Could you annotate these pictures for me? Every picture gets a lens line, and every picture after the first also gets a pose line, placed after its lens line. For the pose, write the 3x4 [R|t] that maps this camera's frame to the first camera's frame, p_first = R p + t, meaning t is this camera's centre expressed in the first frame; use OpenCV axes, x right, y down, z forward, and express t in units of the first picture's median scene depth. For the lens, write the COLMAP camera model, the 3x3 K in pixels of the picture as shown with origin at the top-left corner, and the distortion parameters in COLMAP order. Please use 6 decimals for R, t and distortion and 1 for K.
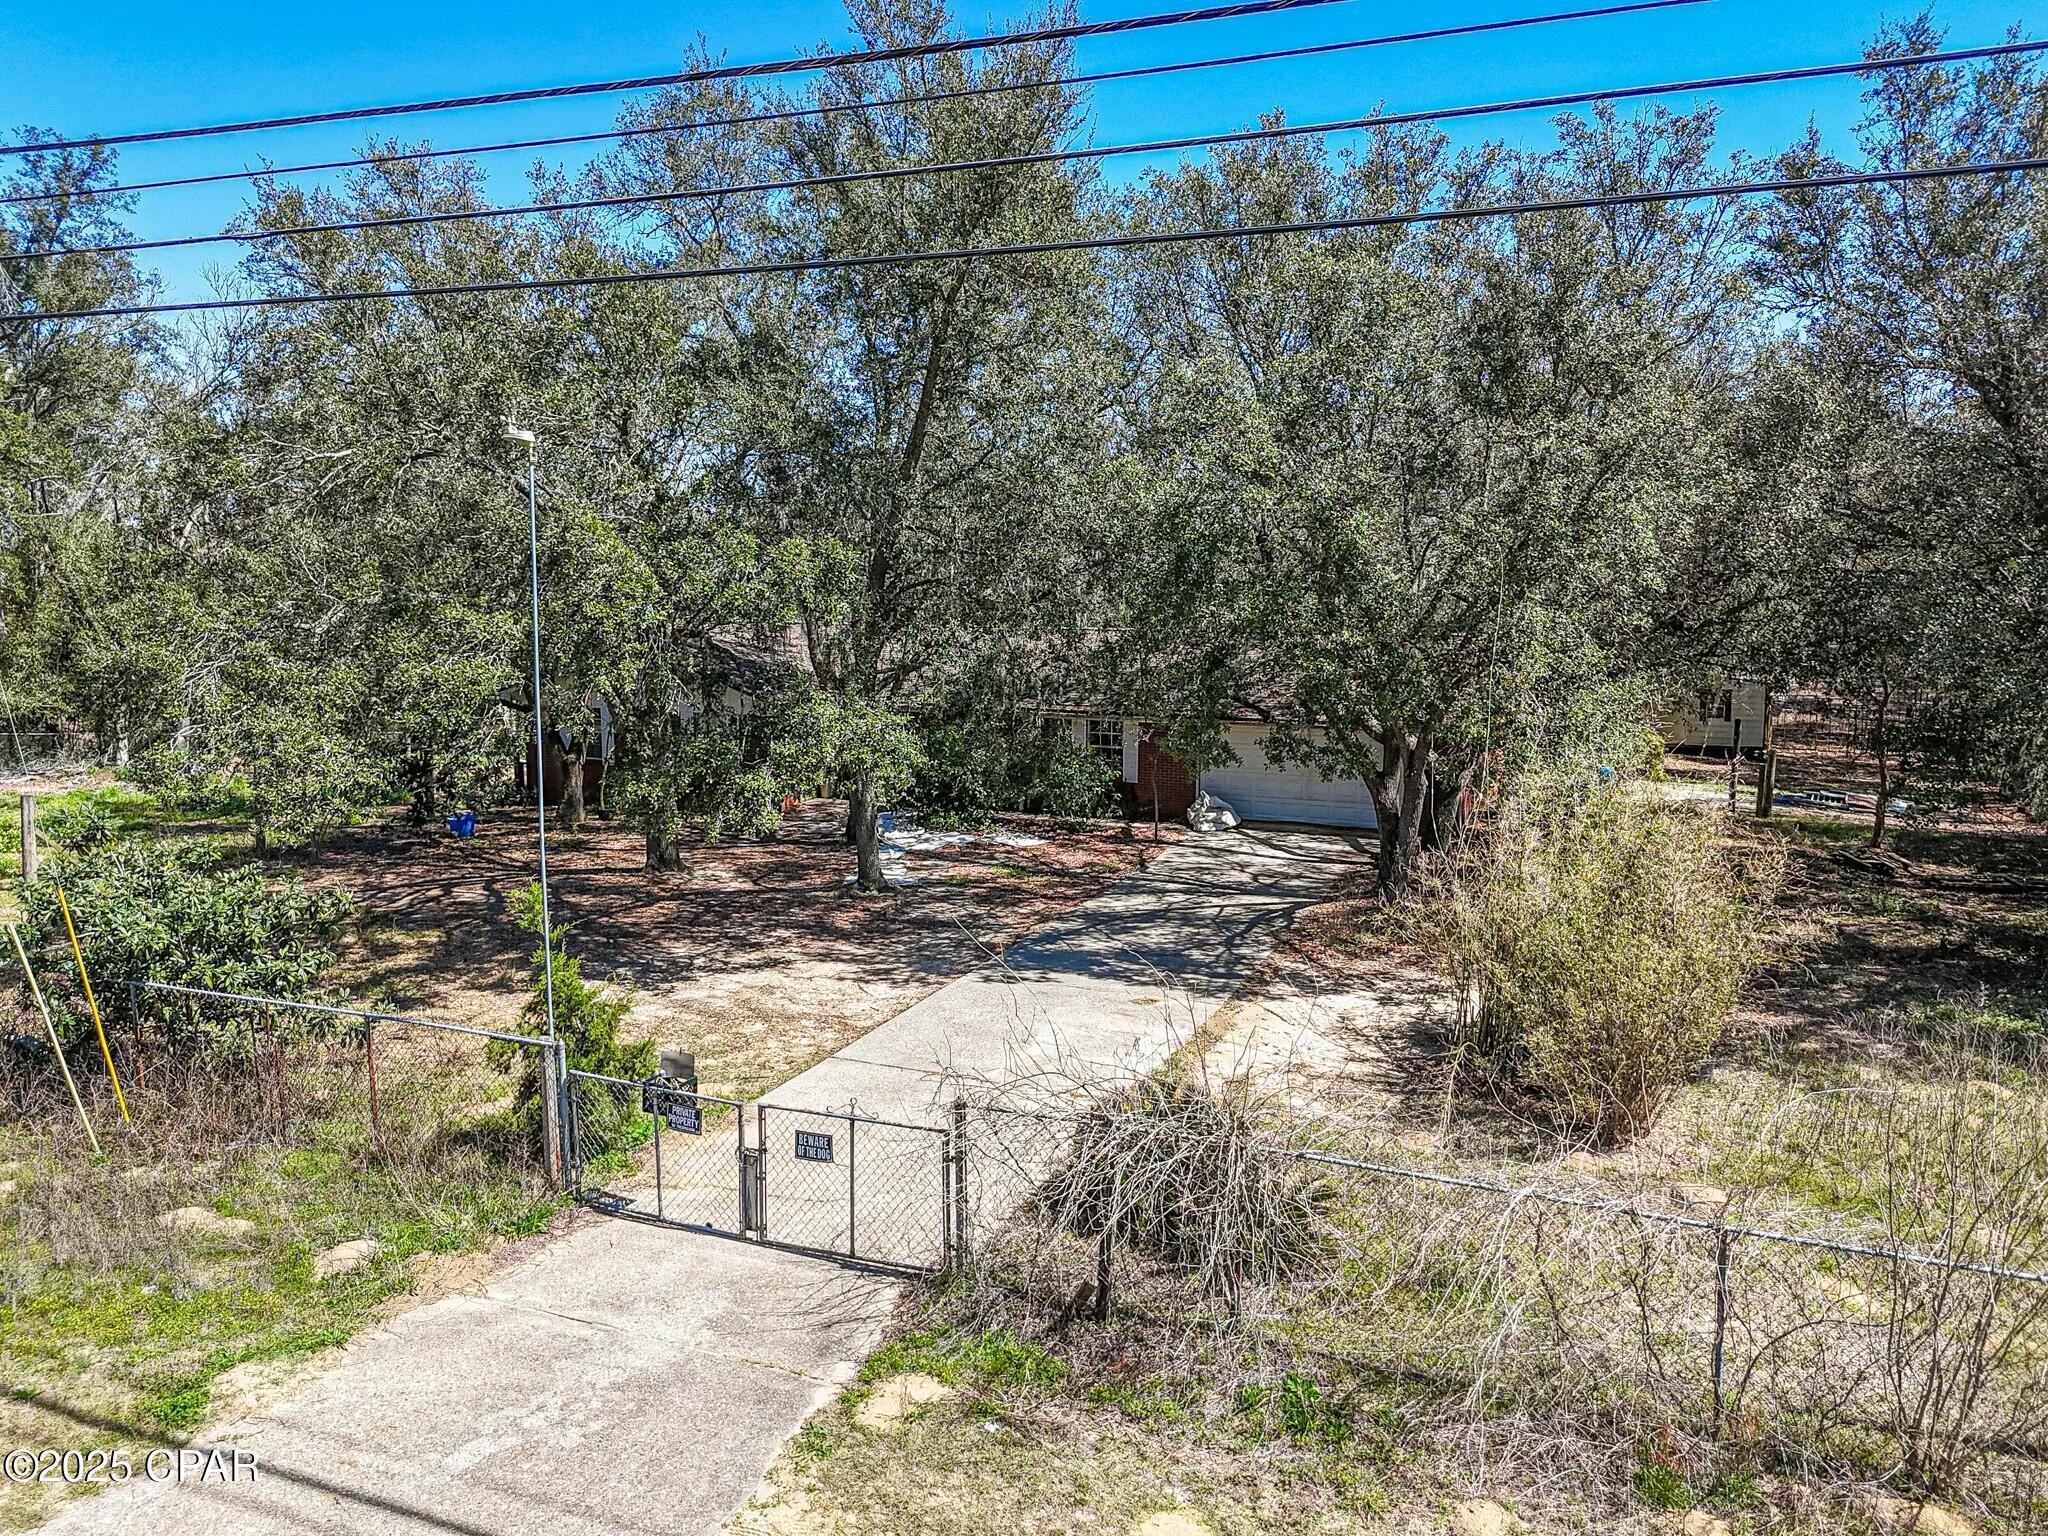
lens RADIAL K [[1434.8, 0, 1024.9], [0, 1434.8, 768.0], [0, 0, 1]] dist [0.025709, 0.000397]
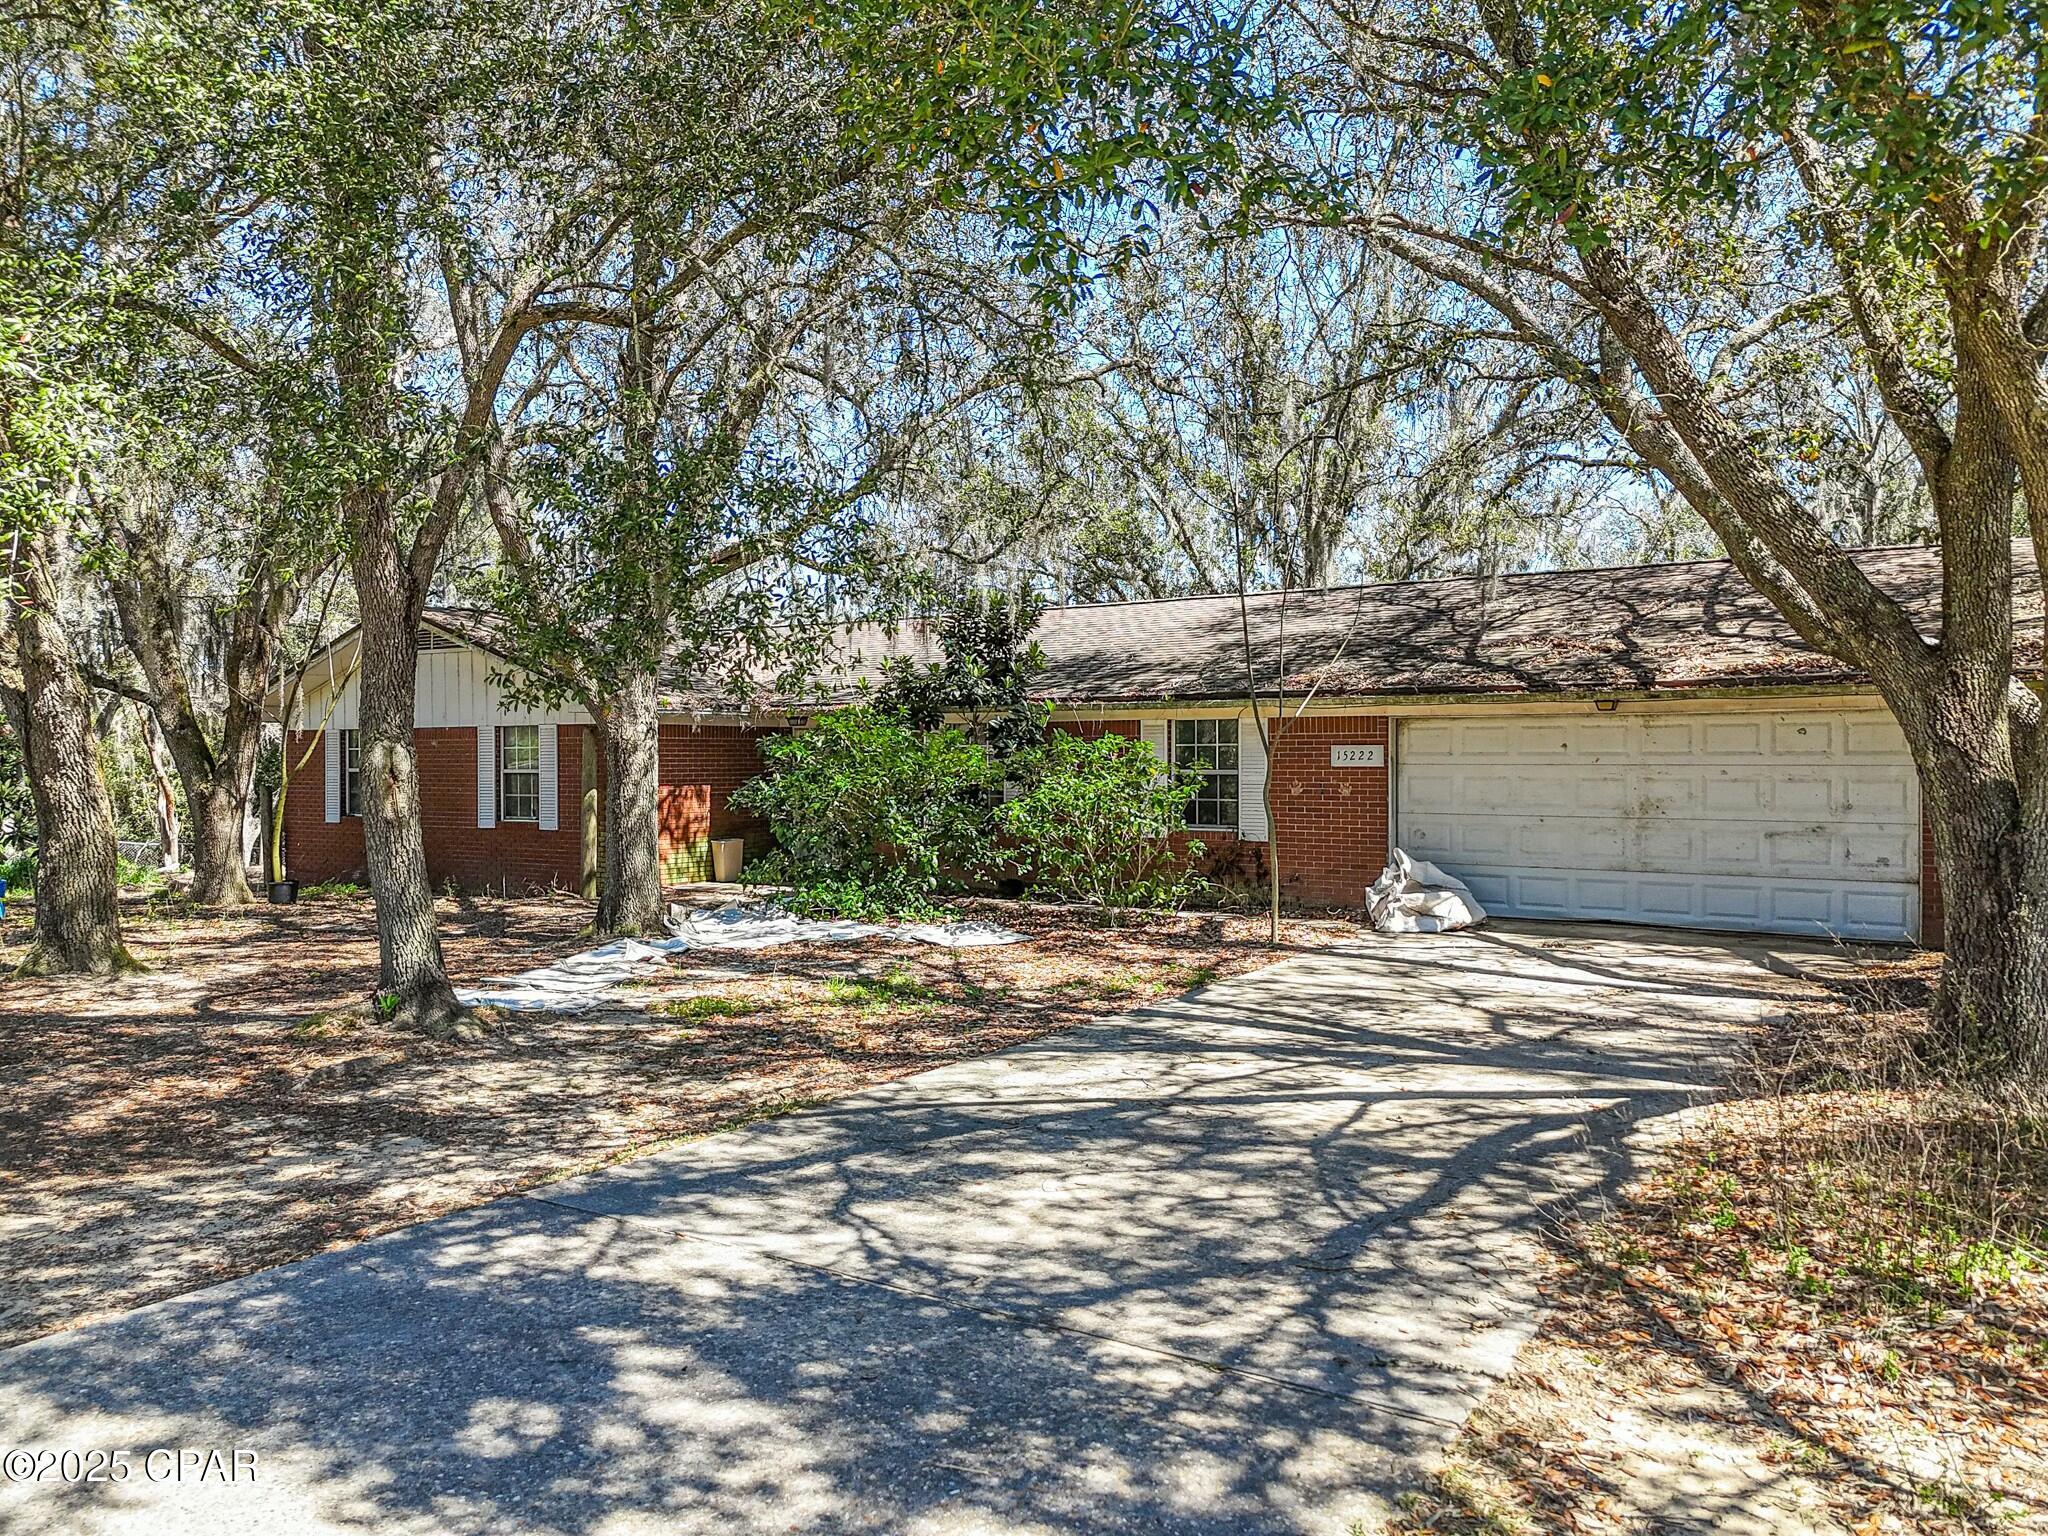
lens RADIAL K [[1434.8, 0, 1021.9], [0, 1434.8, 769.6], [0, 0, 1]] dist [0.025709, 0.000397]
pose [[0.981709, -0.012329, -0.189986, 0.112446], [-0.012550, 0.991539, -0.129199, 0.061764], [0.189971, 0.129221, 0.973249, 0.622906]]
